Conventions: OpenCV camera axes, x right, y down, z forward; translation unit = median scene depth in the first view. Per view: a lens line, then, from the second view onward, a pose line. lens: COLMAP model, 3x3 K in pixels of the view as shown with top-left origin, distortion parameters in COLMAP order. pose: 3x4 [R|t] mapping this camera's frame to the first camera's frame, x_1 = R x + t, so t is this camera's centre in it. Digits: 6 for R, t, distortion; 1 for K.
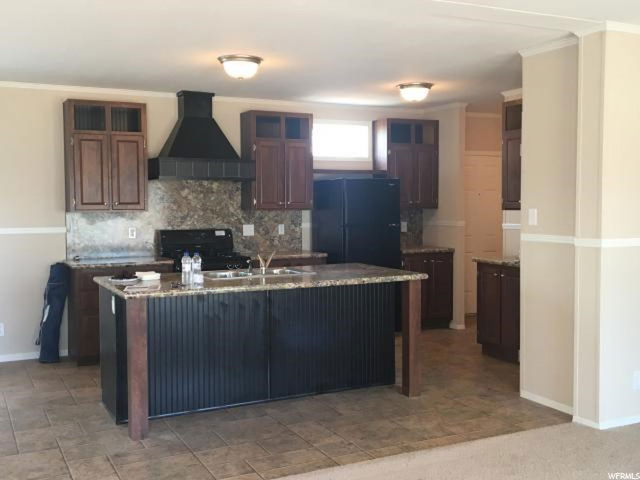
lens RADIAL K [[712.1, 0, 320.0], [0, 712.1, 240.0], [0, 0, 1]] dist [0.133602, -0.276045]
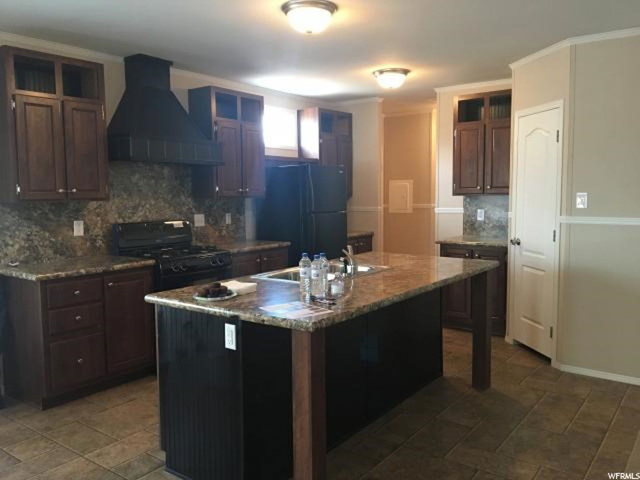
lens RADIAL K [[537.0, 0, 320.0], [0, 537.0, 240.0], [0, 0, 1]] dist [0.108796, -0.180729]
pose [[0.893006, -0.044937, 0.447796, -0.281342], [0.029325, 0.998698, 0.041740, -0.013451], [-0.449088, -0.024143, 0.893161, 0.325762]]
